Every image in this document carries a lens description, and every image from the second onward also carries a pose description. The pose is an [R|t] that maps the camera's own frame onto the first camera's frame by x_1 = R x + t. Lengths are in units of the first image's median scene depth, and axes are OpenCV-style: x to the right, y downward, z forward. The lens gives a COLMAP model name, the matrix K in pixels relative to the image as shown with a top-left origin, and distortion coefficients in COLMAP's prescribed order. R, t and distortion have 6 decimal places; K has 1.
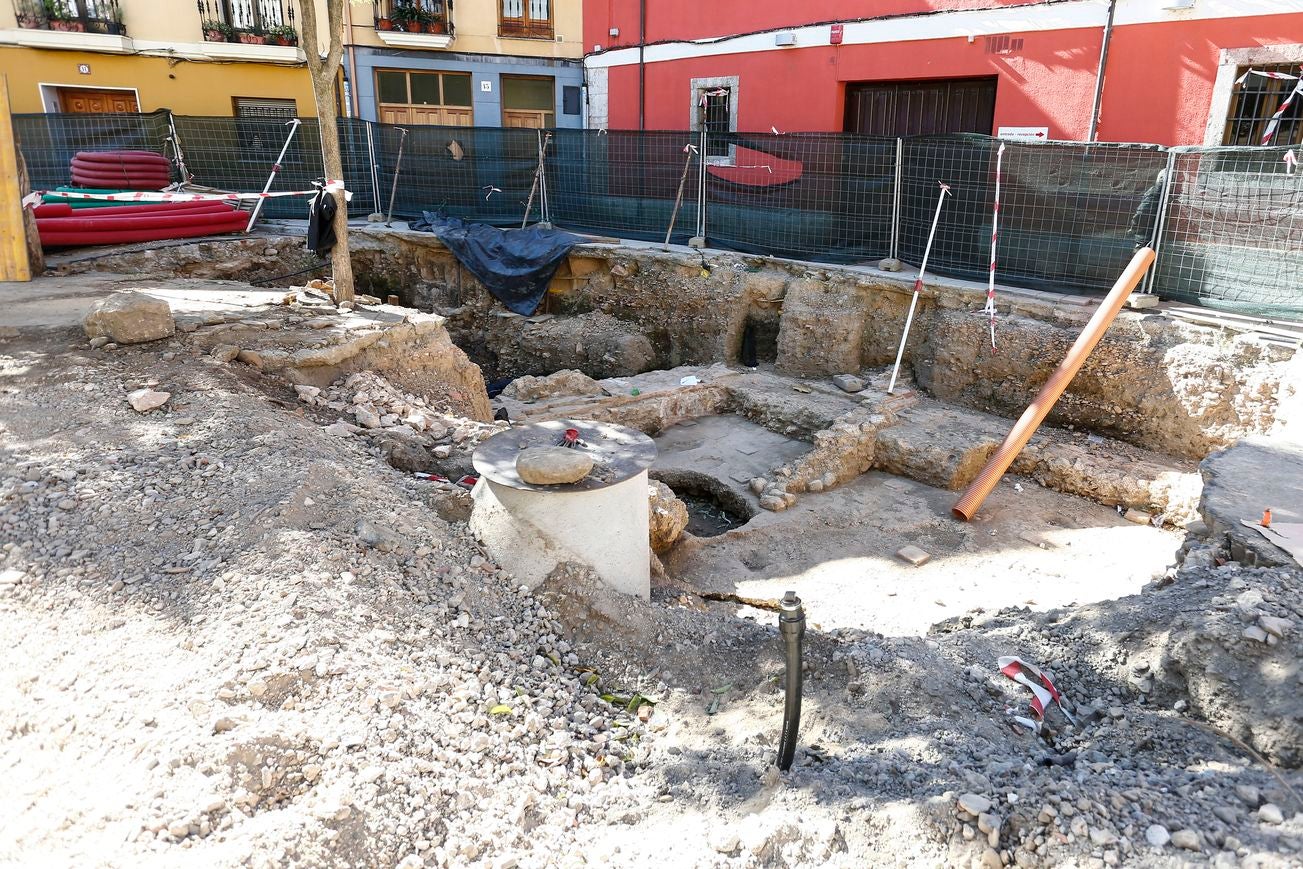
lens RADIAL K [[737.5, 0, 730.9], [0, 737.5, 384.1], [0, 0, 1]] dist [-0.070608, 0.042115]
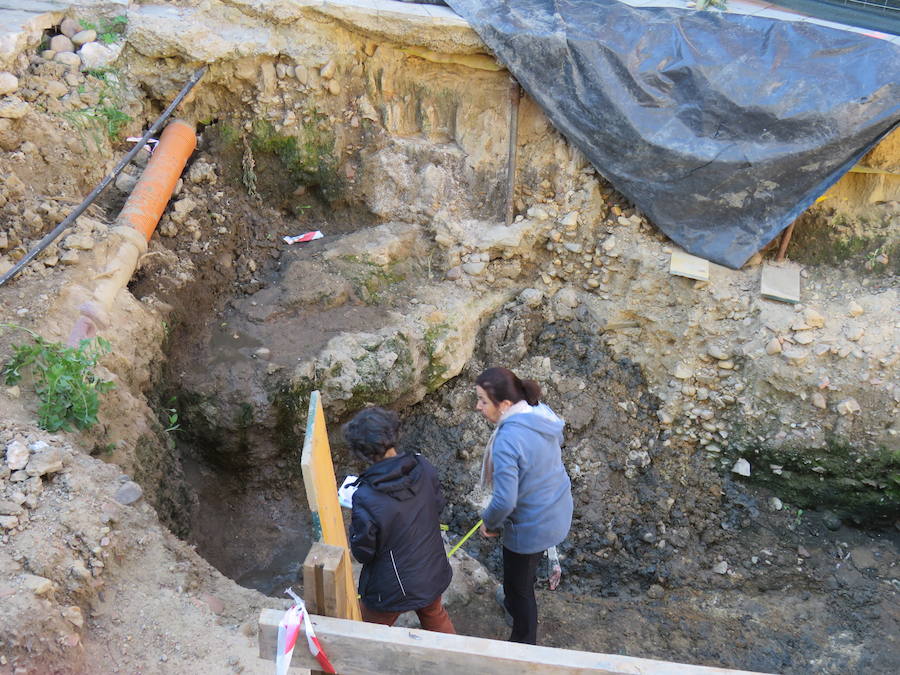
lens RADIAL K [[1025.7, 0, 412.9], [0, 1025.7, 334.5], [0, 0, 1]] dist [-0.092063, 0.083283]
pose [[0.997172, 0.000182, 0.075154, -0.514477], [-0.017903, 0.971787, 0.235180, -0.191808], [-0.072991, -0.235860, 0.969042, 0.557661]]
